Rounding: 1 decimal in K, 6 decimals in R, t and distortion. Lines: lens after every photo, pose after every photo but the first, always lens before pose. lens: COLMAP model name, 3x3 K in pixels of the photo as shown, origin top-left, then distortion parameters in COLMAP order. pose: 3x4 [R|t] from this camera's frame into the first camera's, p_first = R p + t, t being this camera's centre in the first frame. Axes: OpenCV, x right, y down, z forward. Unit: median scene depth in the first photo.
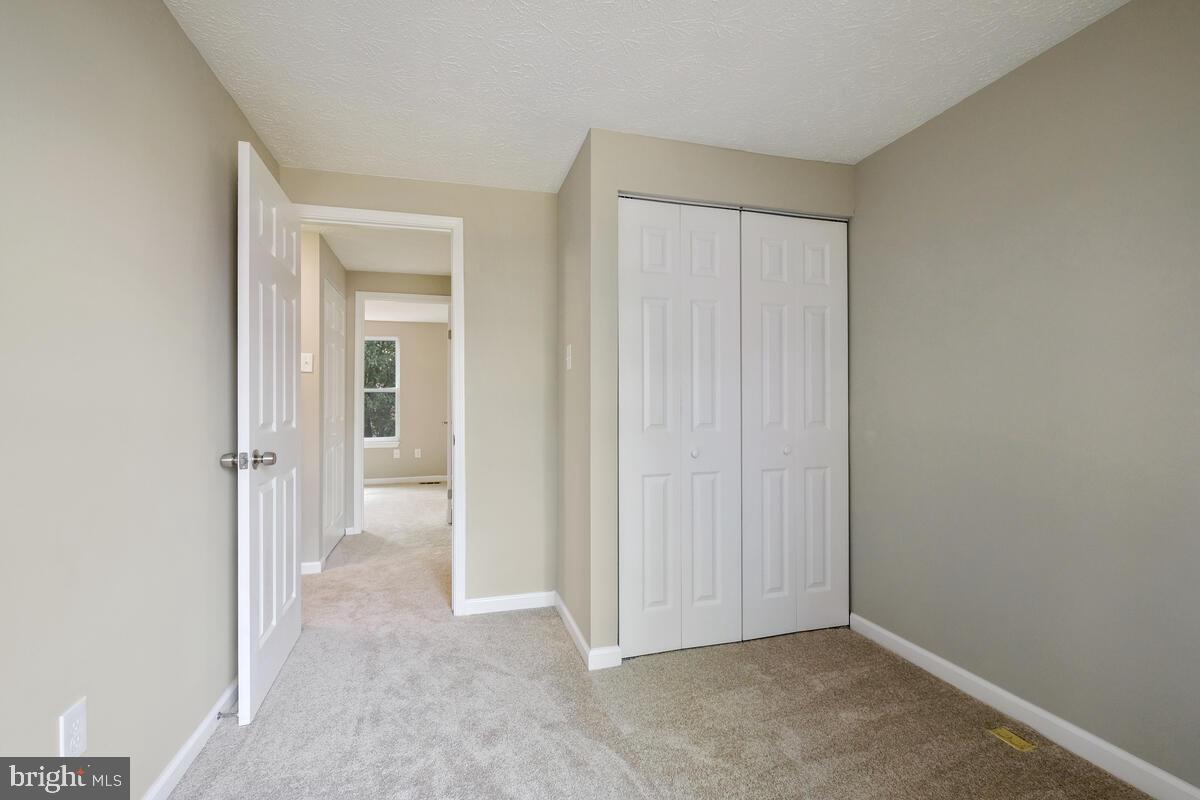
lens RADIAL K [[525.4, 0, 600.0], [0, 525.4, 400.0], [0, 0, 1]] dist [-0.001009, -0.000384]
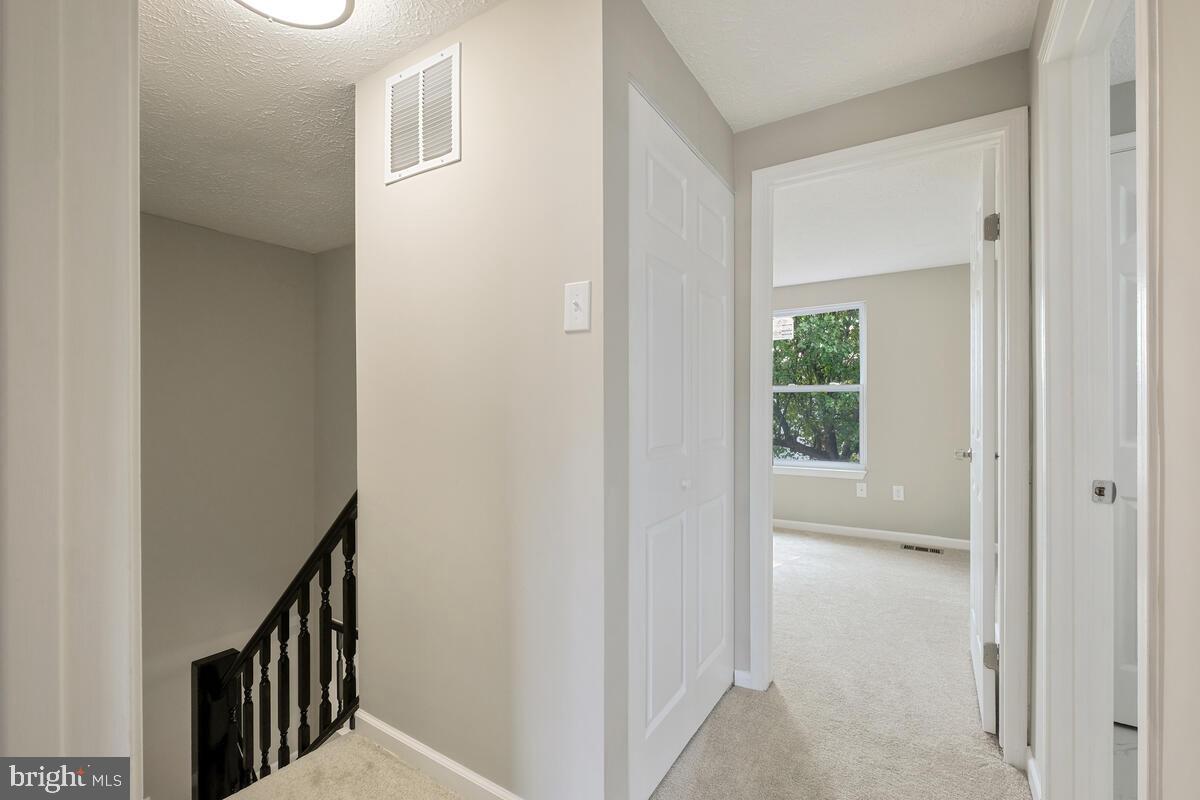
lens RADIAL K [[510.6, 0, 600.0], [0, 510.6, 400.0], [0, 0, 1]] dist [-0.001717, -0.000146]
pose [[0.650737, -0.001139, -0.759302, -0.163665], [-0.002076, 0.999992, -0.003279, -0.001336], [0.759300, 0.003710, 0.650730, 0.469918]]
